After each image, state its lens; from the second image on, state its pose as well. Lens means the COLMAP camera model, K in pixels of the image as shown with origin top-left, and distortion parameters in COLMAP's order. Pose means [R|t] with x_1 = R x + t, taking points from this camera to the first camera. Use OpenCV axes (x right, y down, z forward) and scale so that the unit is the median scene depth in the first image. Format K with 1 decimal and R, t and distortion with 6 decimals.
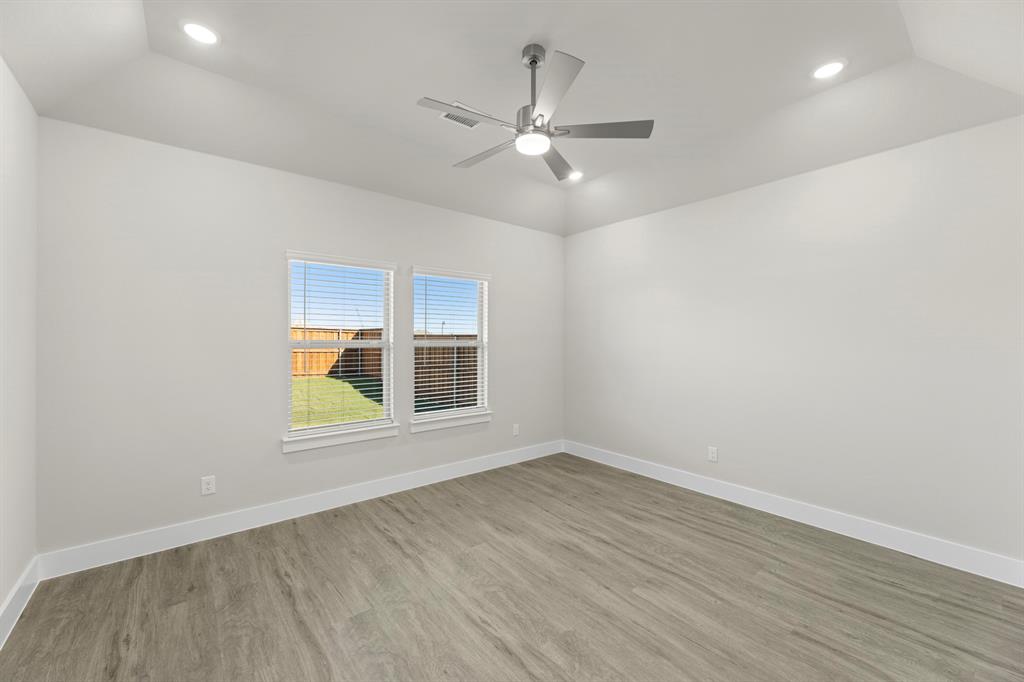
lens RADIAL K [[414.2, 0, 508.5], [0, 414.2, 338.9], [0, 0, 1]] dist [0.001114, 0.000261]
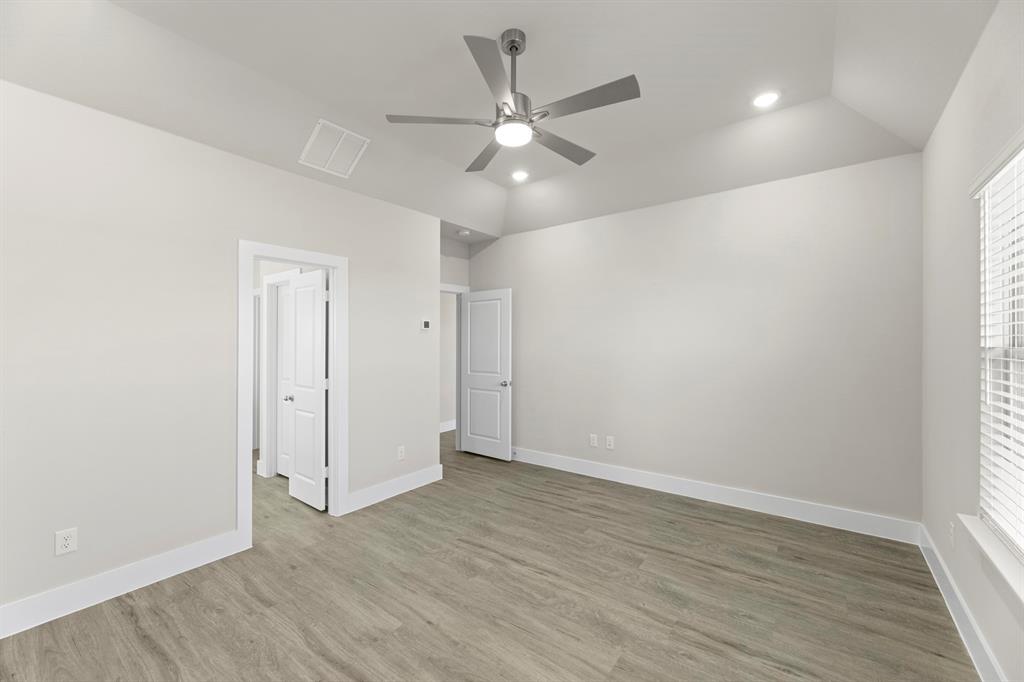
lens RADIAL K [[414.2, 0, 513.3], [0, 414.2, 341.8], [0, 0, 1]] dist [0.001114, 0.000261]
pose [[-0.970710, 0.005142, -0.240198, 0.281521], [0.005958, 0.999979, -0.002670, 0.003044], [0.240179, -0.004022, -0.970720, 1.963577]]
